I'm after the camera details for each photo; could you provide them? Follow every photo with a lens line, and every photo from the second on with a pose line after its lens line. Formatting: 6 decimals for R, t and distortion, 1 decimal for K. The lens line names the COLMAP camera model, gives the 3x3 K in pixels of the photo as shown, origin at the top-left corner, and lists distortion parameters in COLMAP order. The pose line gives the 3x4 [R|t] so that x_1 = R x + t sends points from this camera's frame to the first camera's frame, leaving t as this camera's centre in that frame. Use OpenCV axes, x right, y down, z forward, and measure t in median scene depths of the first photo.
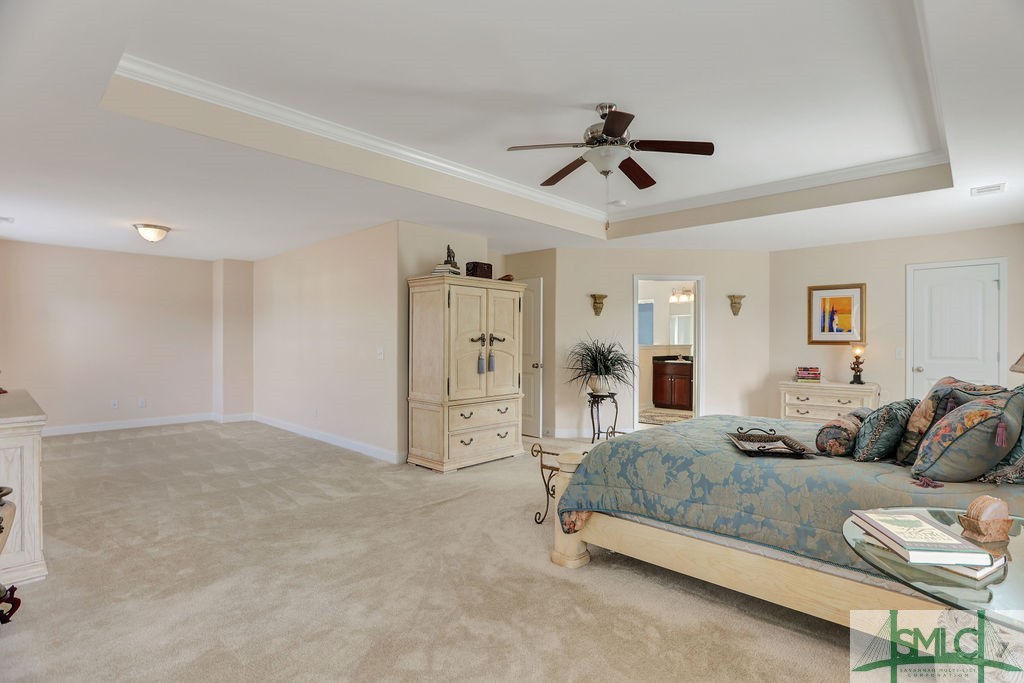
lens RADIAL K [[518.1, 0, 516.3], [0, 518.1, 345.6], [0, 0, 1]] dist [-0.046954, 0.018905]
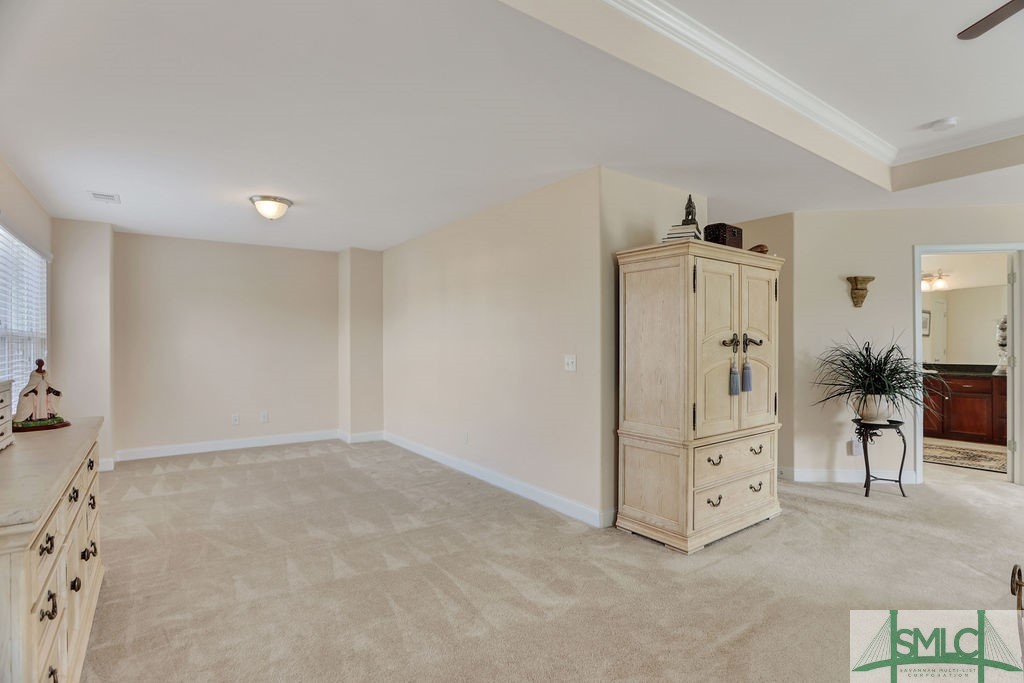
lens RADIAL K [[518.1, 0, 515.6], [0, 518.1, 345.0], [0, 0, 1]] dist [-0.046954, 0.018905]
pose [[0.981218, -0.005238, -0.192830, -0.205284], [0.003547, 0.999952, -0.009113, -0.003387], [0.192869, 0.008258, 0.981190, 0.312070]]
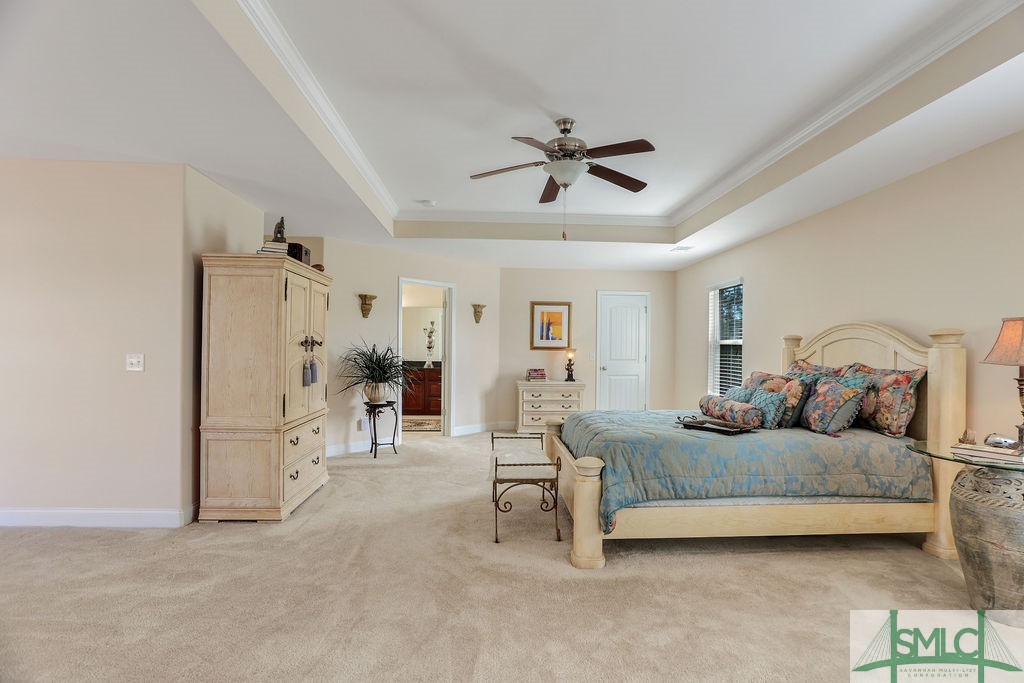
lens RADIAL K [[518.1, 0, 528.2], [0, 518.1, 351.6], [0, 0, 1]] dist [-0.046954, 0.018905]
pose [[0.682108, -0.000639, 0.731252, -0.398231], [-0.002178, 0.999993, 0.002905, -0.001869], [-0.731249, -0.003574, 0.682102, 0.215537]]
